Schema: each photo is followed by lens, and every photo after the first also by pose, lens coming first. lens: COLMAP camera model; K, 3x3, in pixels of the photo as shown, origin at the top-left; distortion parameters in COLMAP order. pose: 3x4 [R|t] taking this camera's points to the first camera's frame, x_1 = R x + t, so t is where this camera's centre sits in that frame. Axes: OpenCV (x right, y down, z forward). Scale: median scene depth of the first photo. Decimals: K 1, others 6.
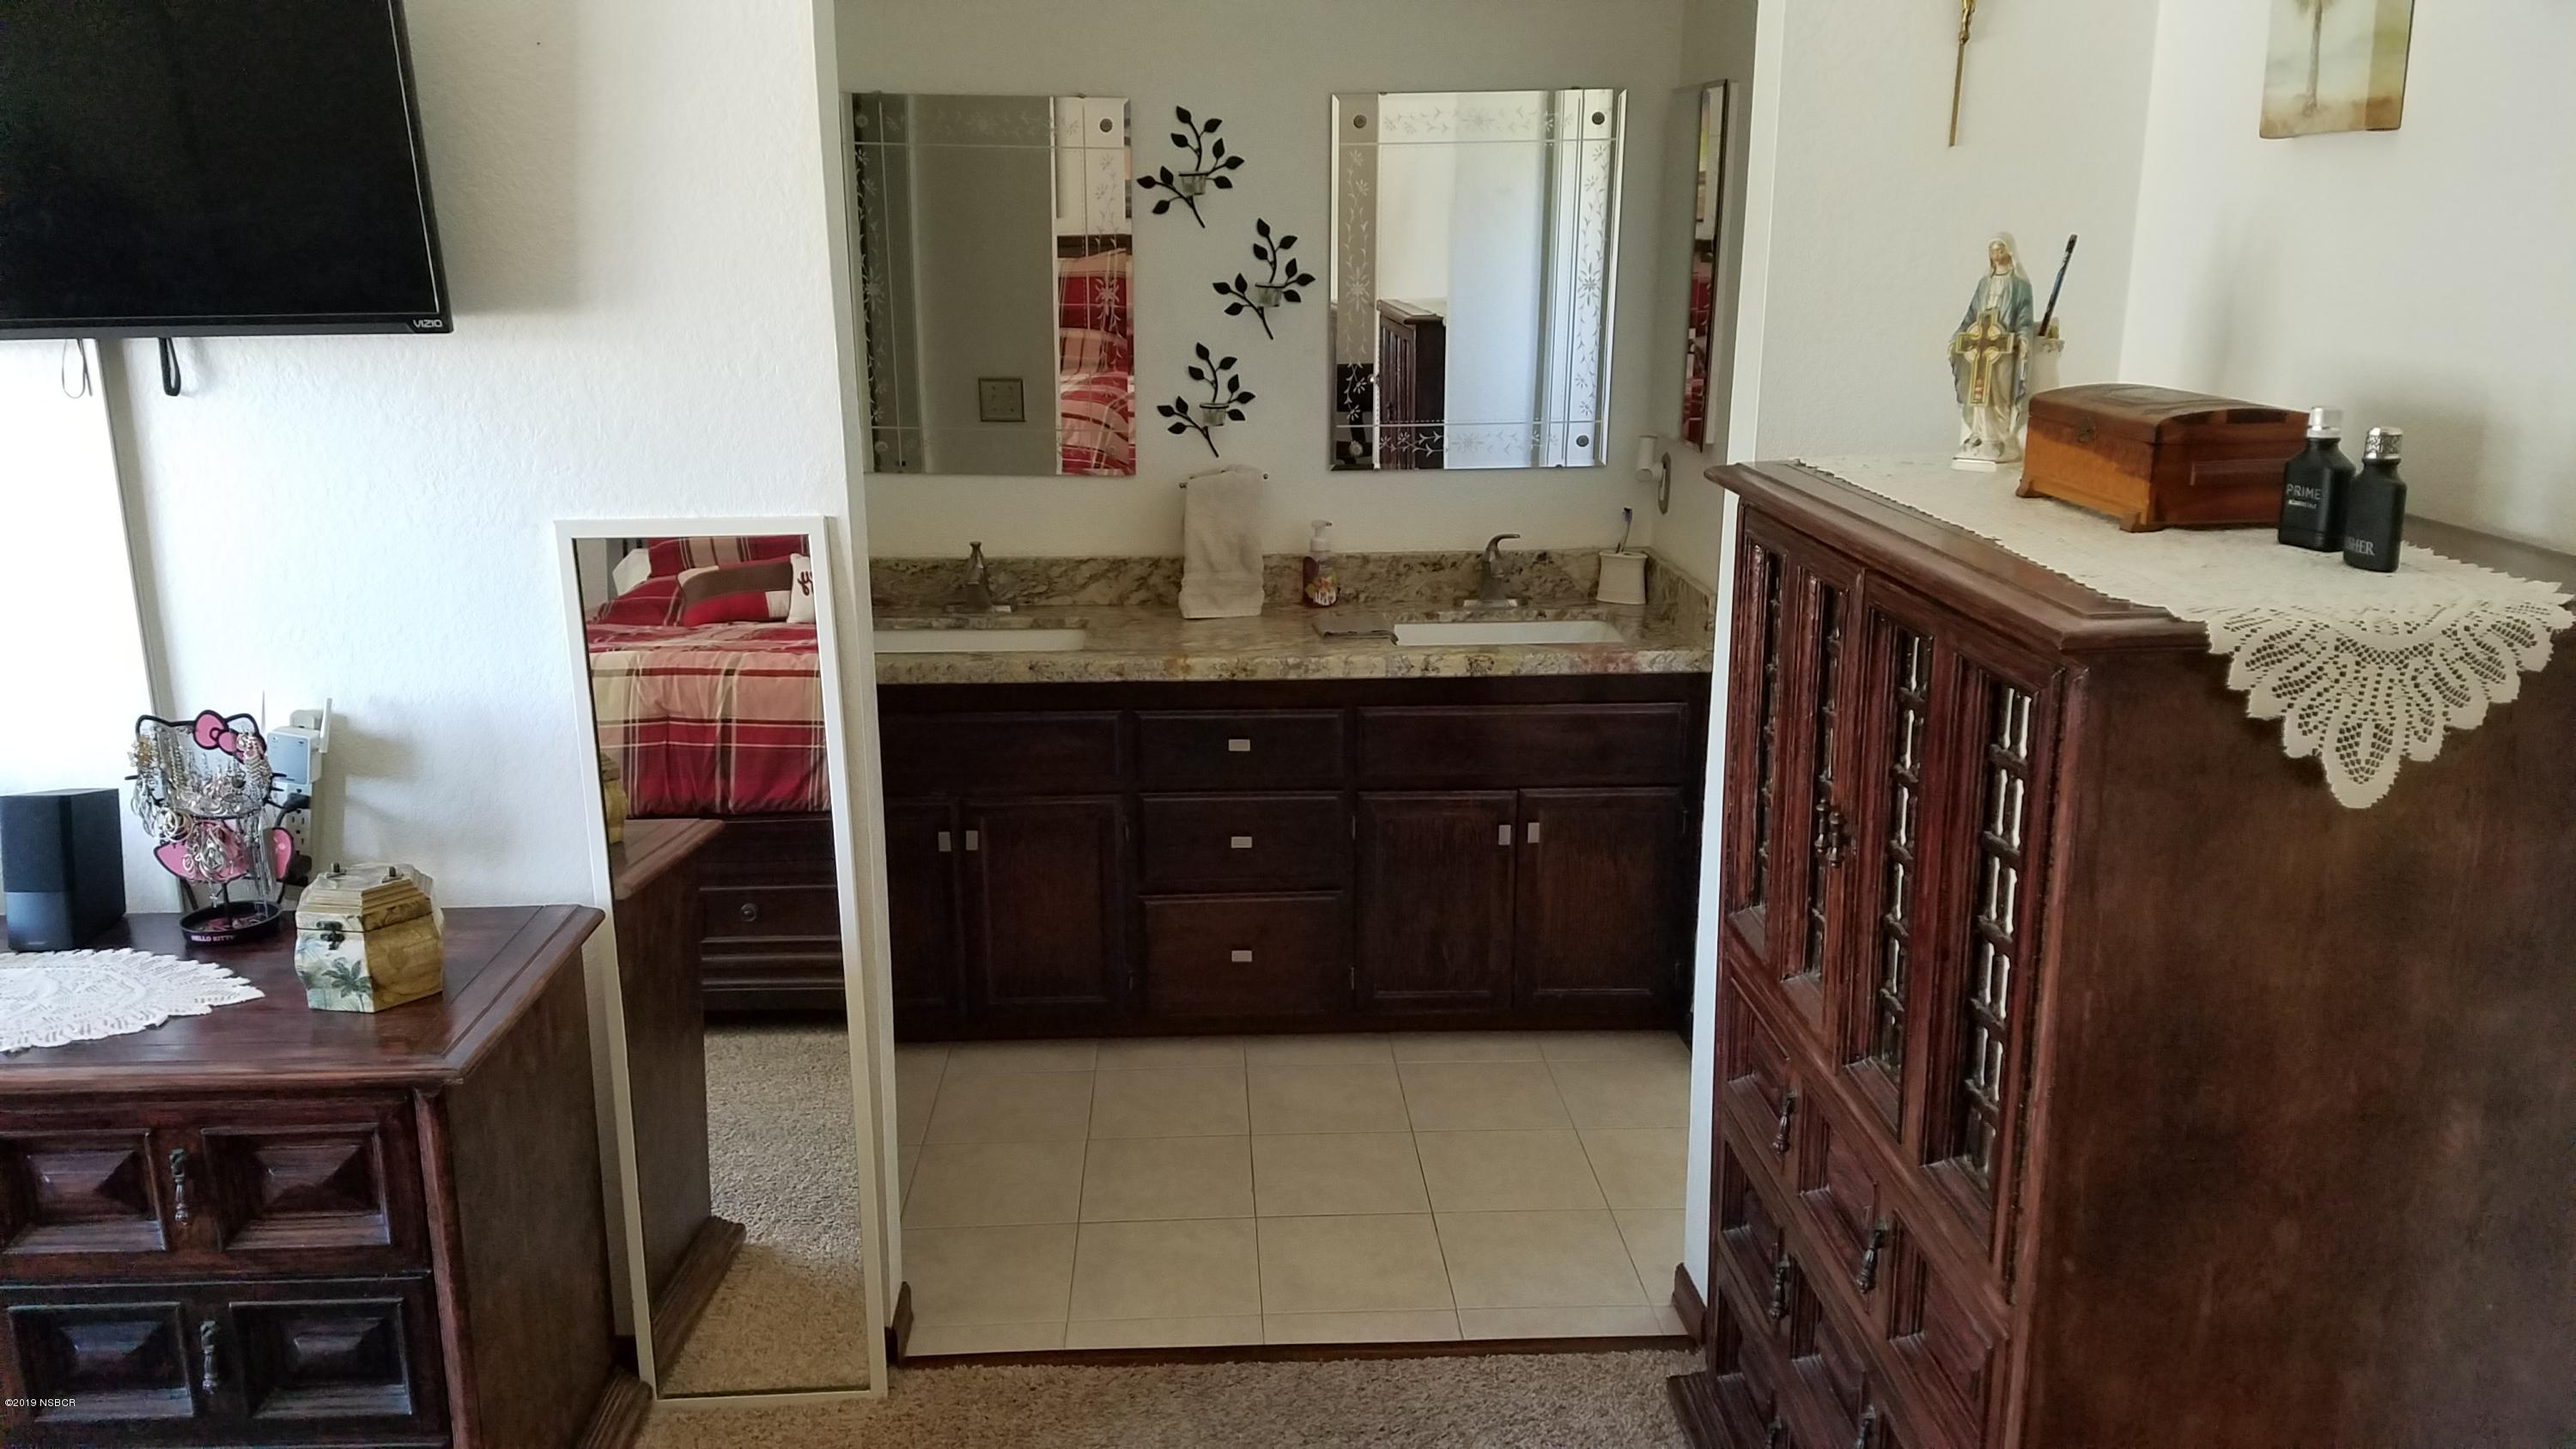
lens RADIAL K [[1989.7, 0, 1278.4], [0, 1989.7, 788.3], [0, 0, 1]] dist [0.098503, -0.163741]
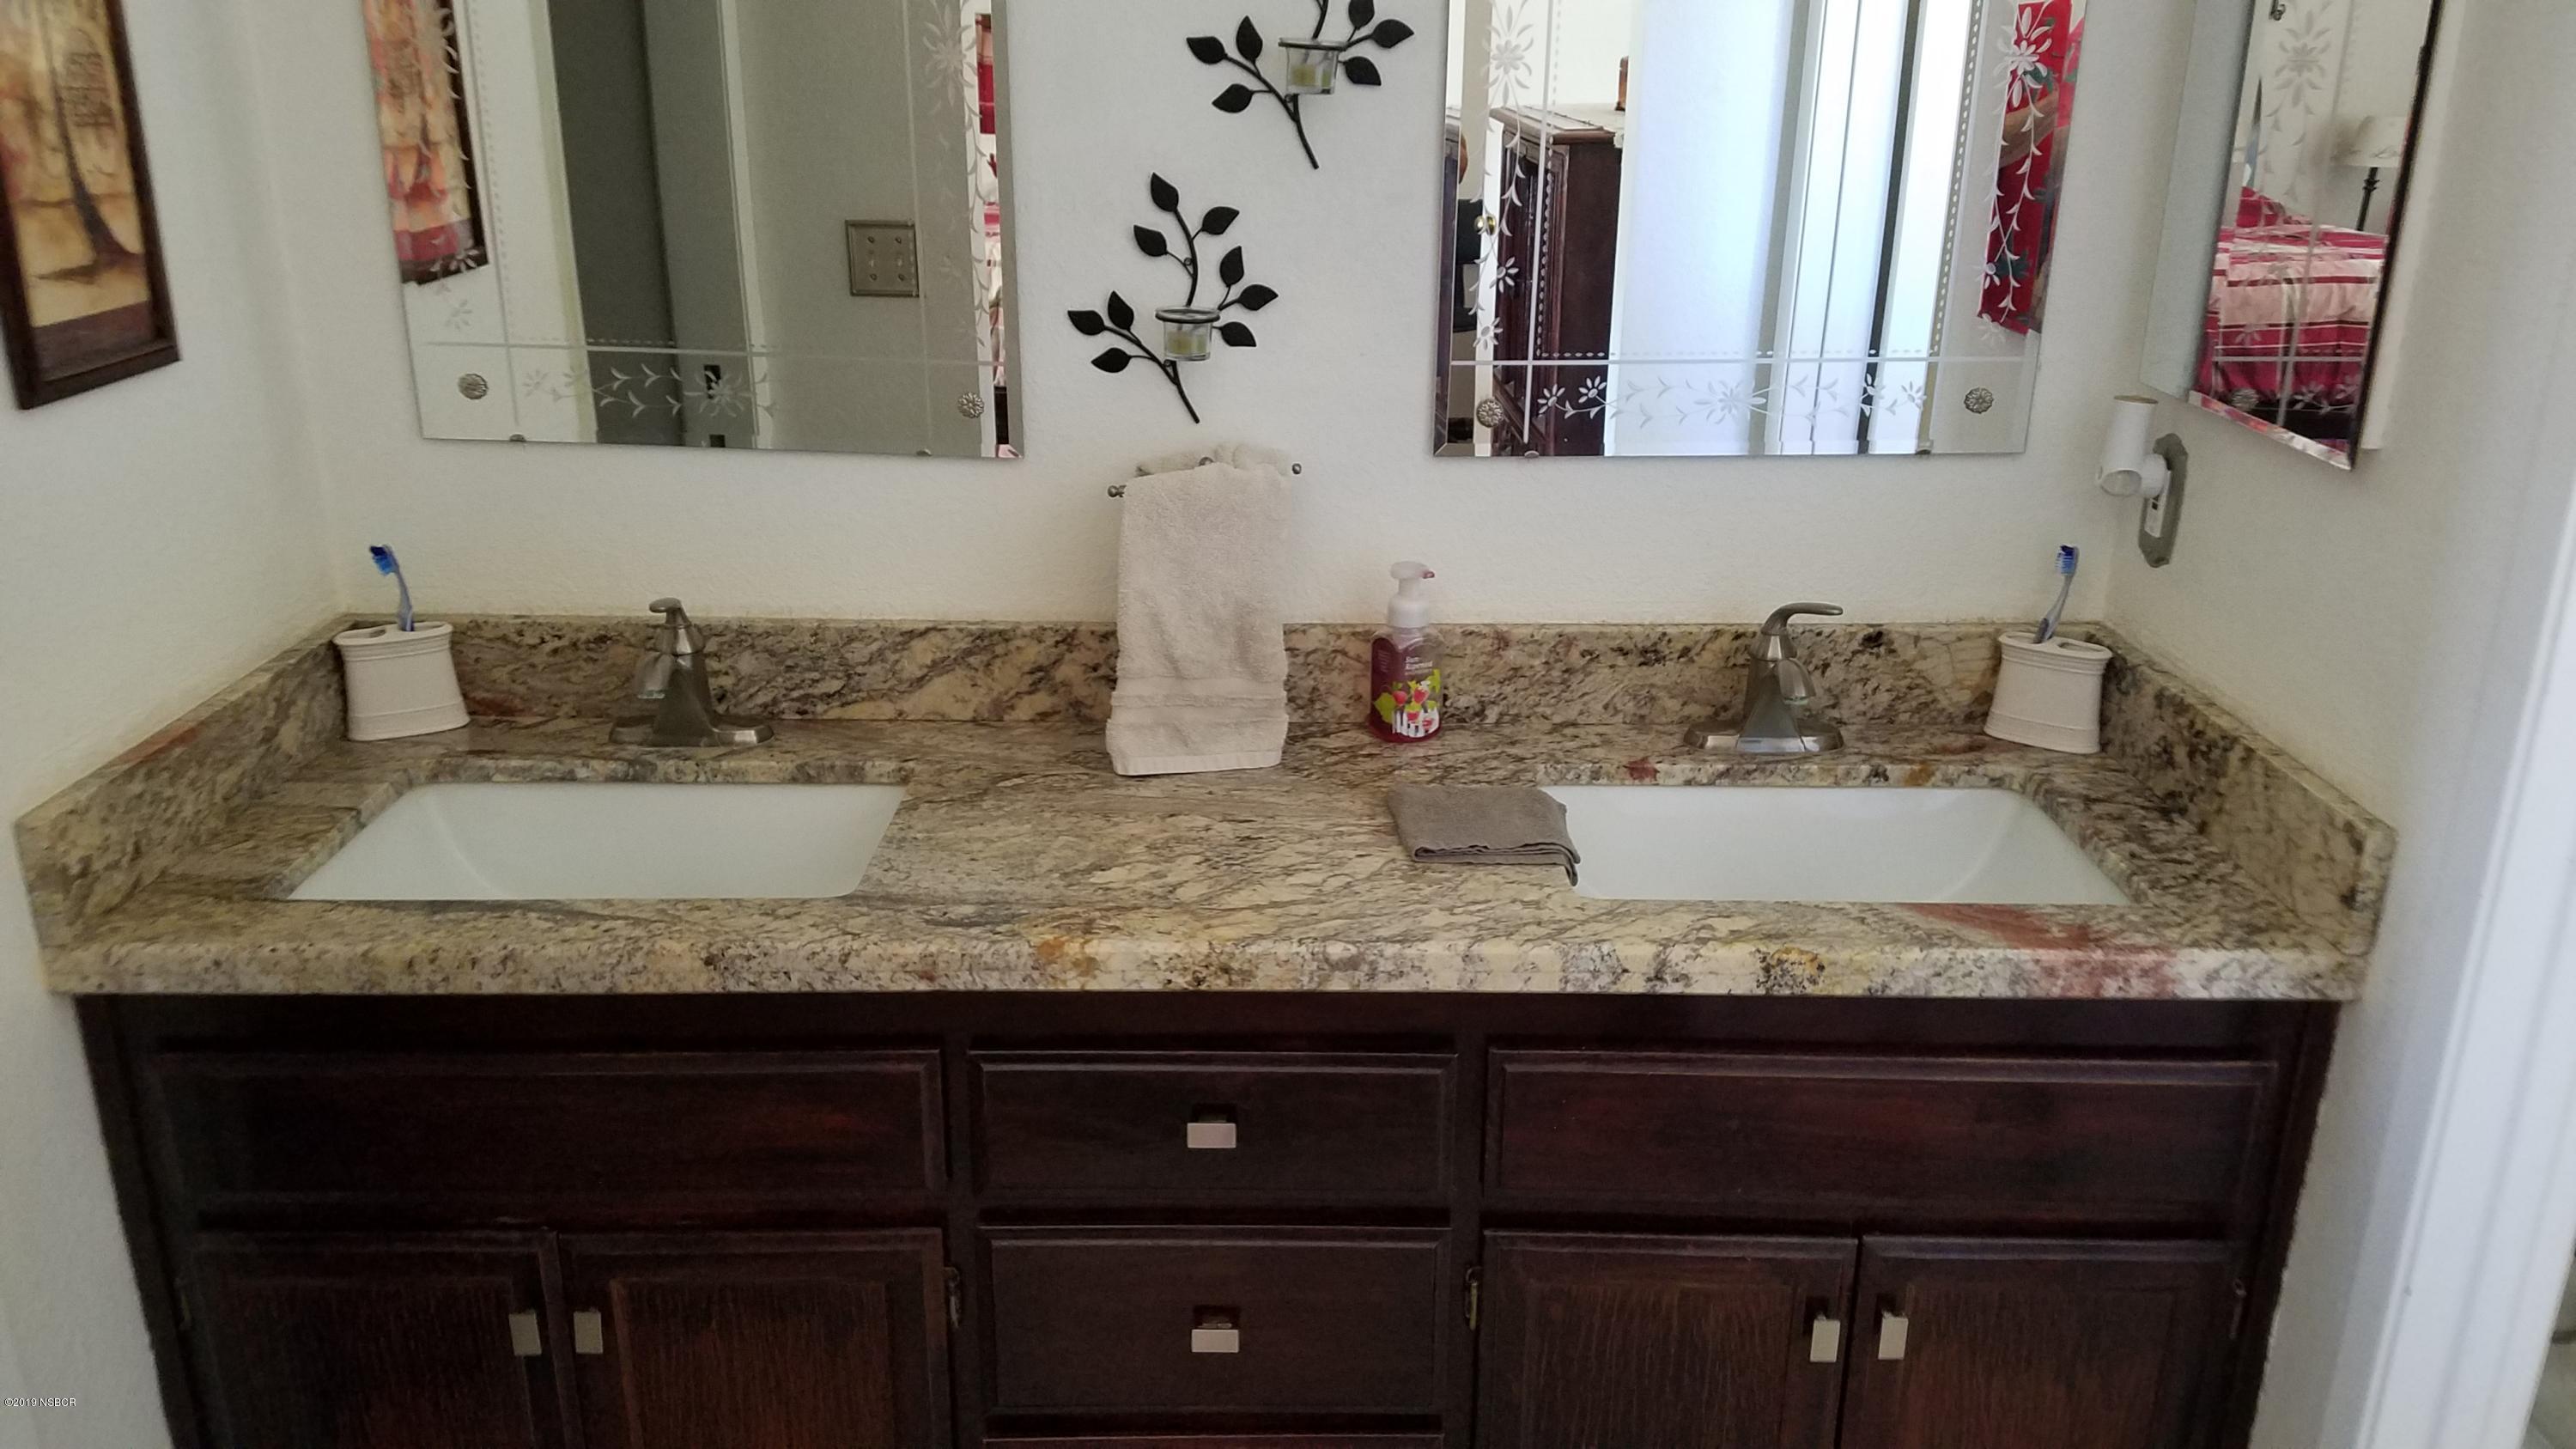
lens RADIAL K [[1986.1, 0, 1317.2], [0, 1986.1, 765.1], [0, 0, 1]] dist [0.210686, -0.400957]
pose [[0.999638, 0.022258, -0.015106, 0.007034], [-0.021189, 0.997489, 0.067575, -0.119146], [0.016573, -0.067231, 0.997600, 0.527620]]
